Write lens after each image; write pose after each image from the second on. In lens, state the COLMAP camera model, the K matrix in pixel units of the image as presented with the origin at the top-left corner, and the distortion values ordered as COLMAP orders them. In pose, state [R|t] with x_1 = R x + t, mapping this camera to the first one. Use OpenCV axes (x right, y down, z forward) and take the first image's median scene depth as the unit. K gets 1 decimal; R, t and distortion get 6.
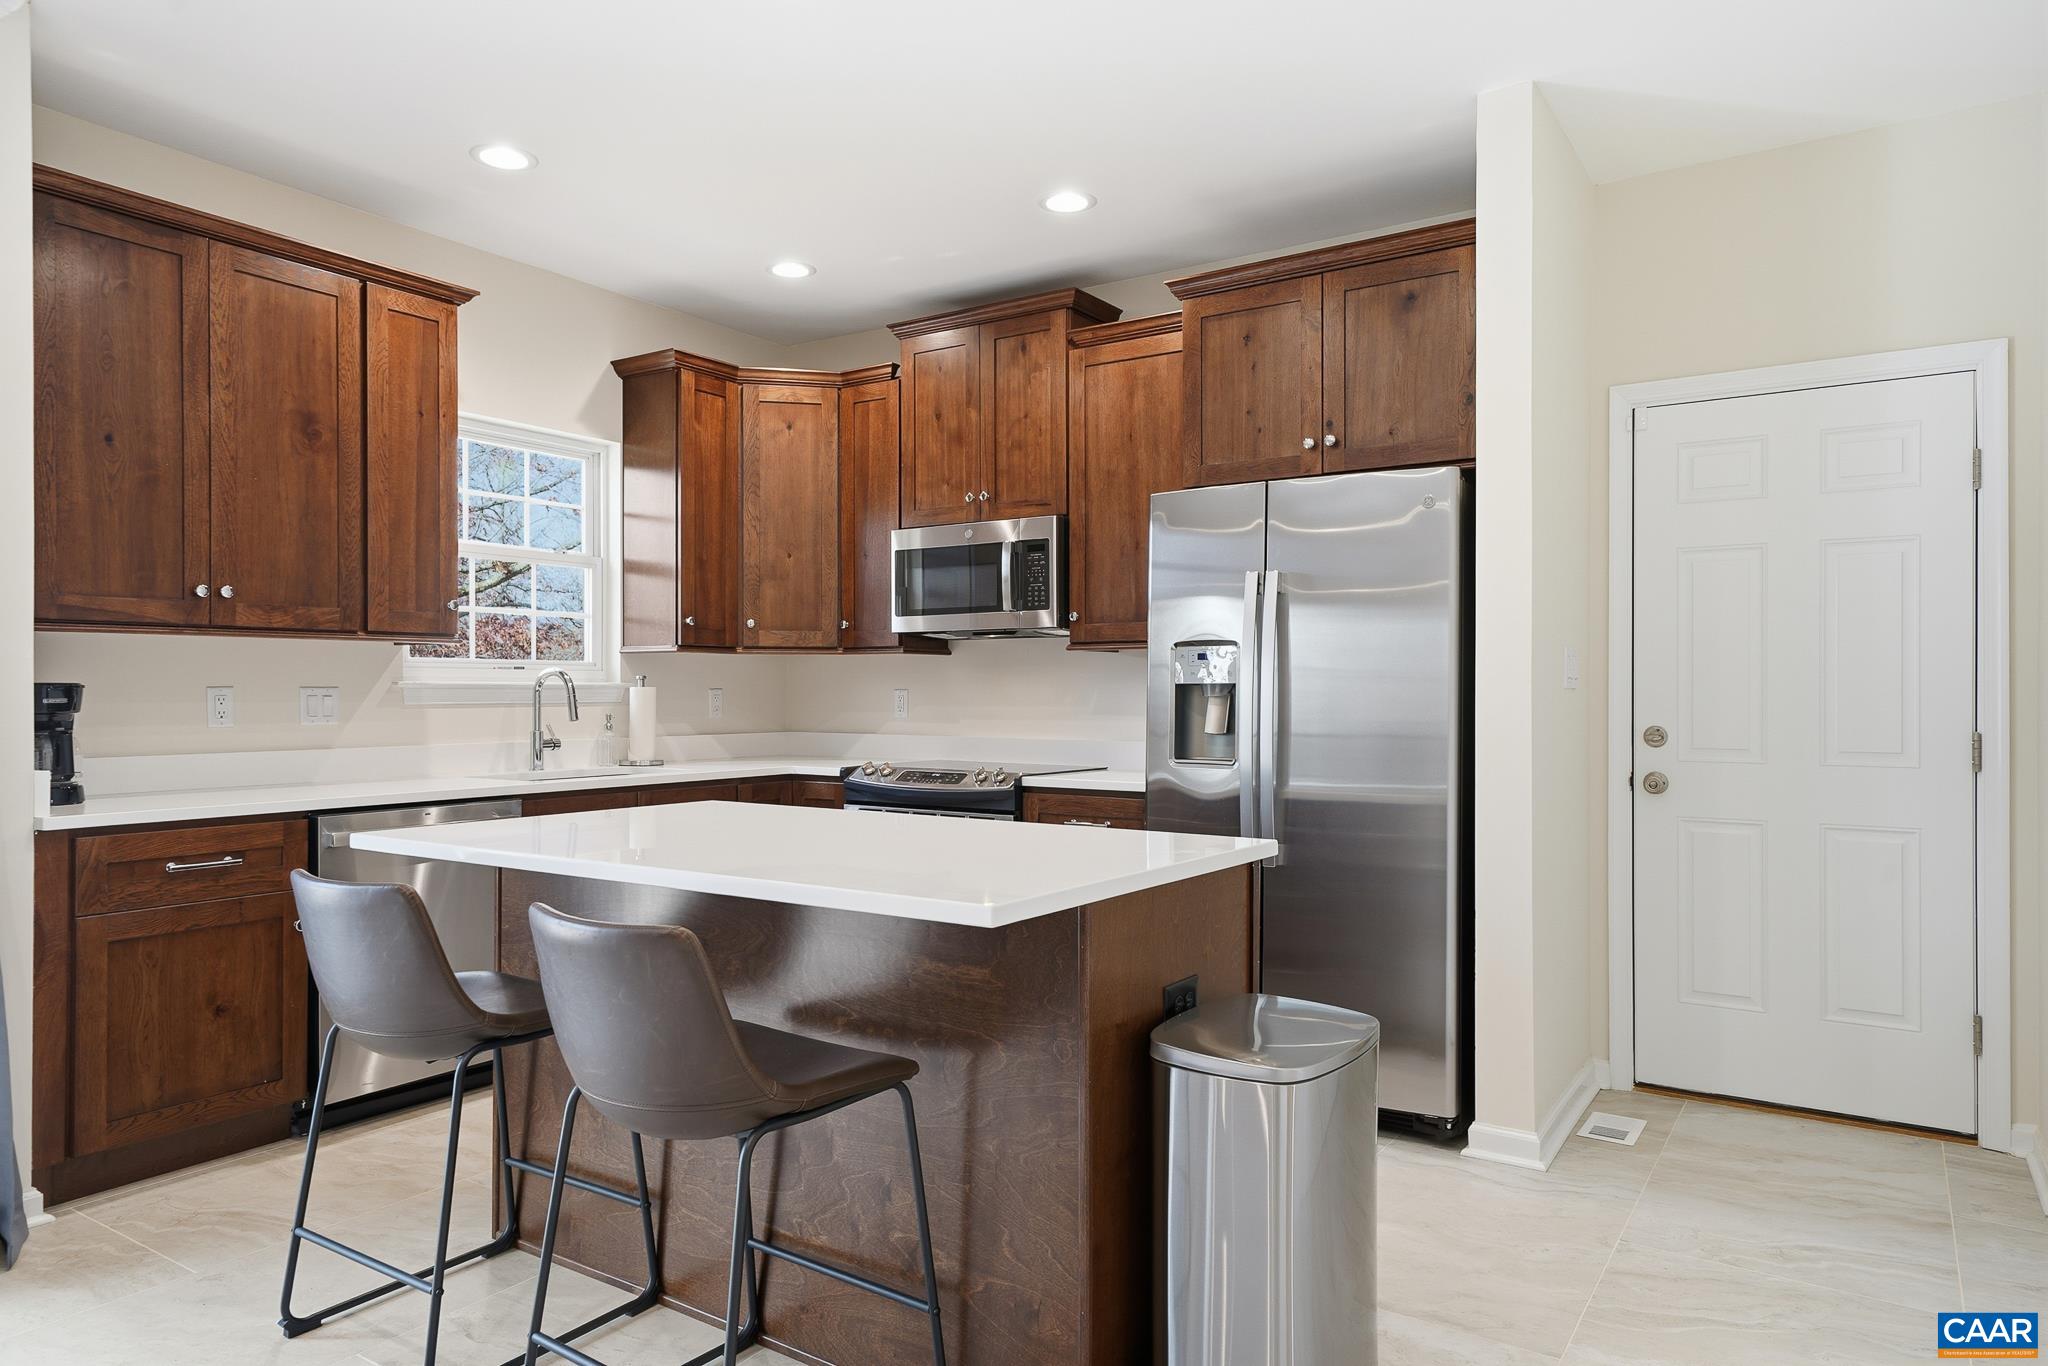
lens RADIAL K [[1283.8, 0, 1024.0], [0, 1283.8, 683.0], [0, 0, 1]] dist [0.001310, 0.000868]
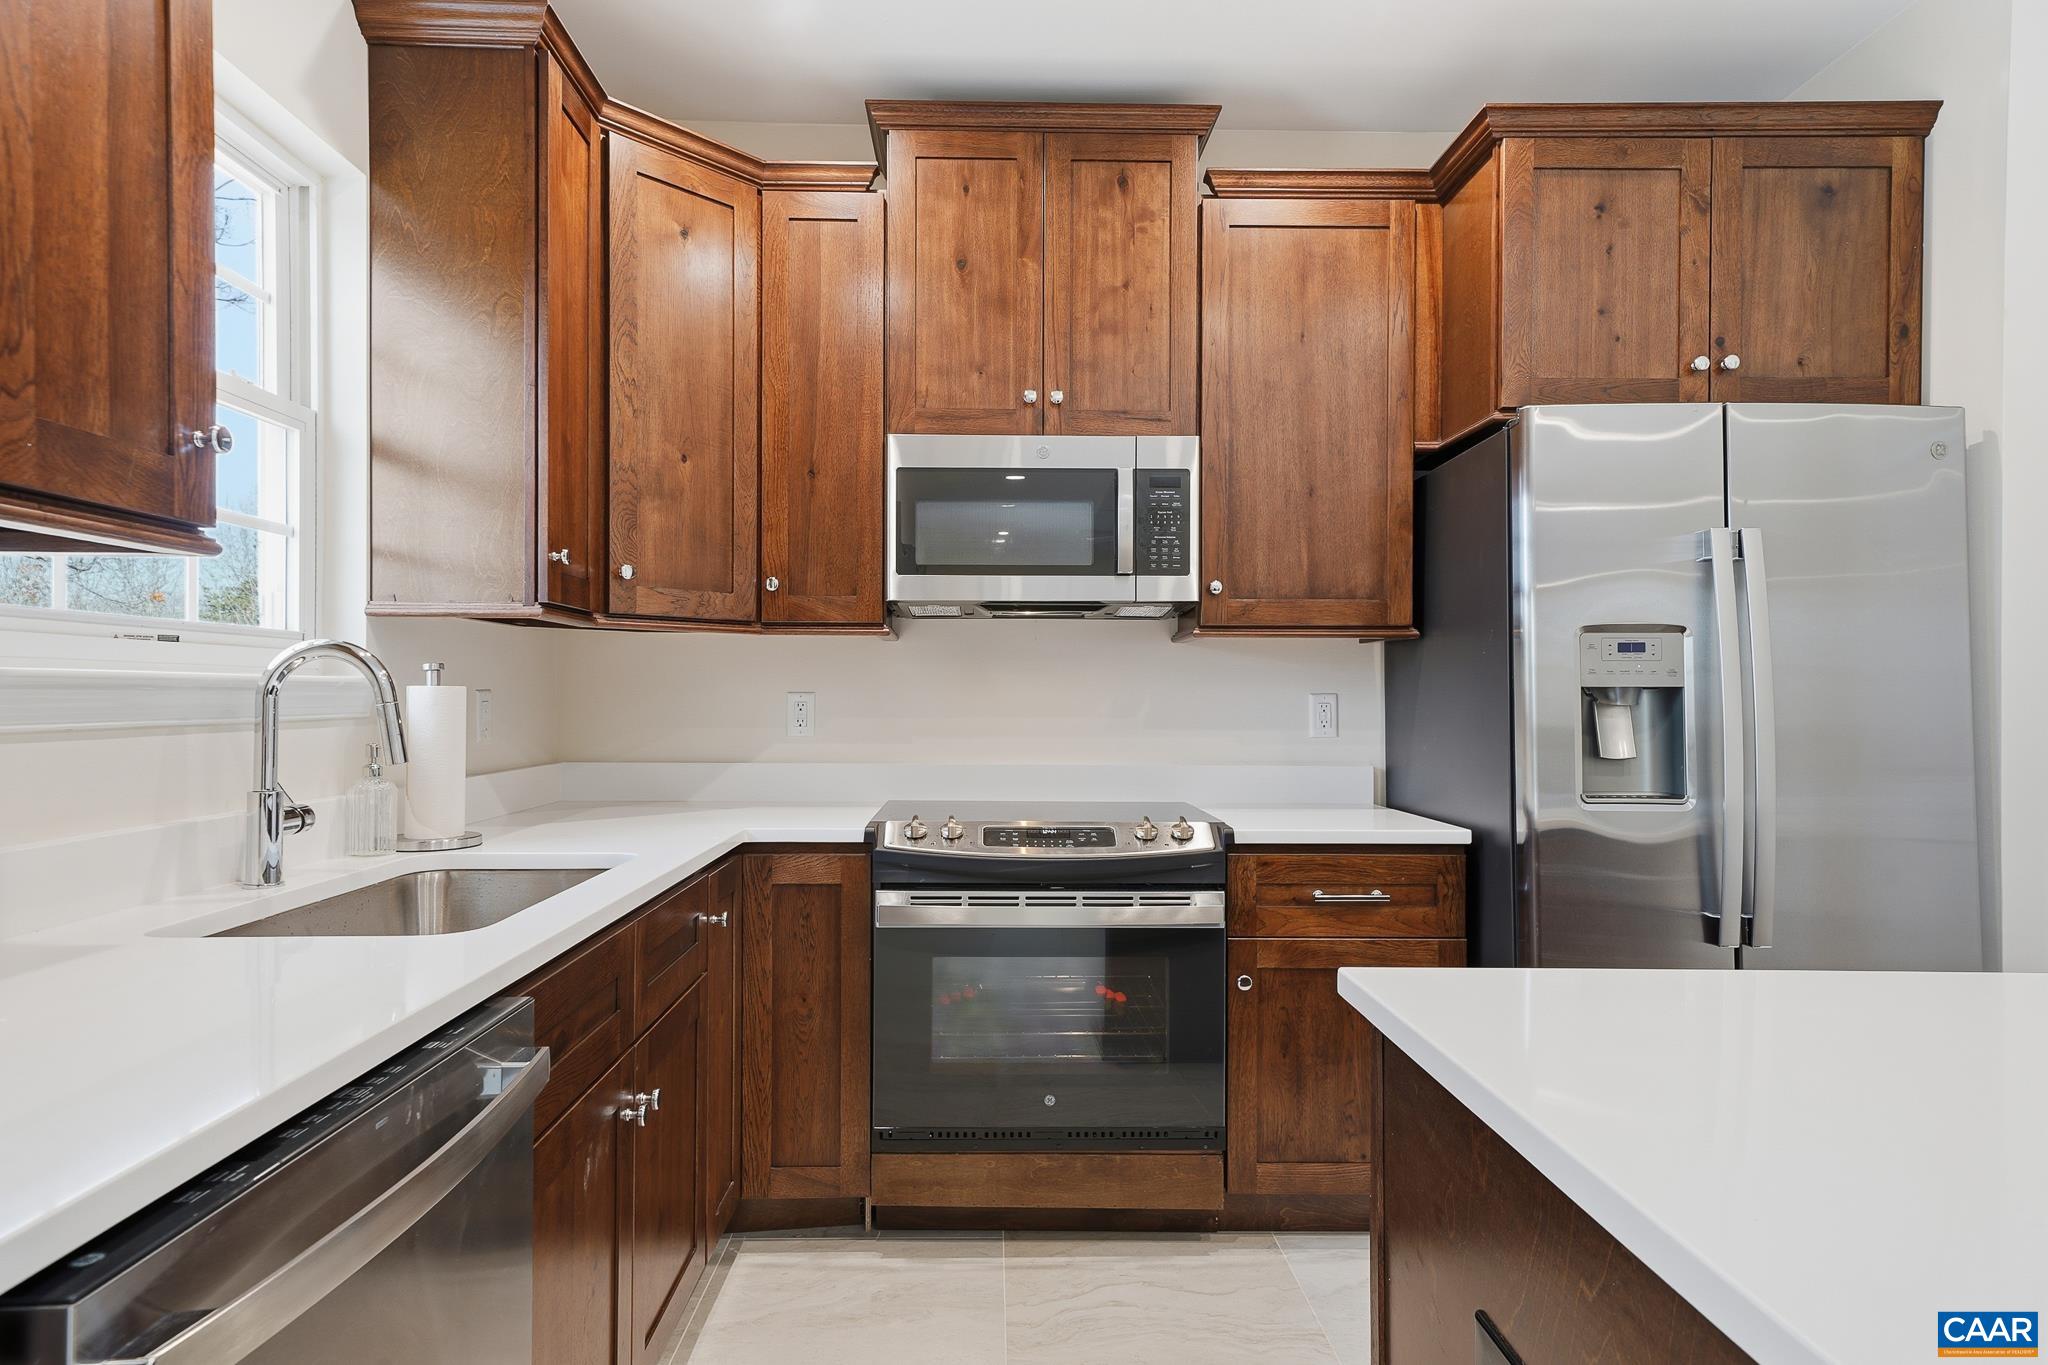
lens RADIAL K [[1159.9, 0, 1080.6], [0, 1159.9, 685.9], [0, 0, 1]] dist [0.017906, 0.000101]
pose [[0.822858, 0.007450, 0.568199, -0.372154], [-0.005659, 0.999972, -0.004915, 0.004103], [-0.568219, 0.000829, 0.822877, 0.531793]]
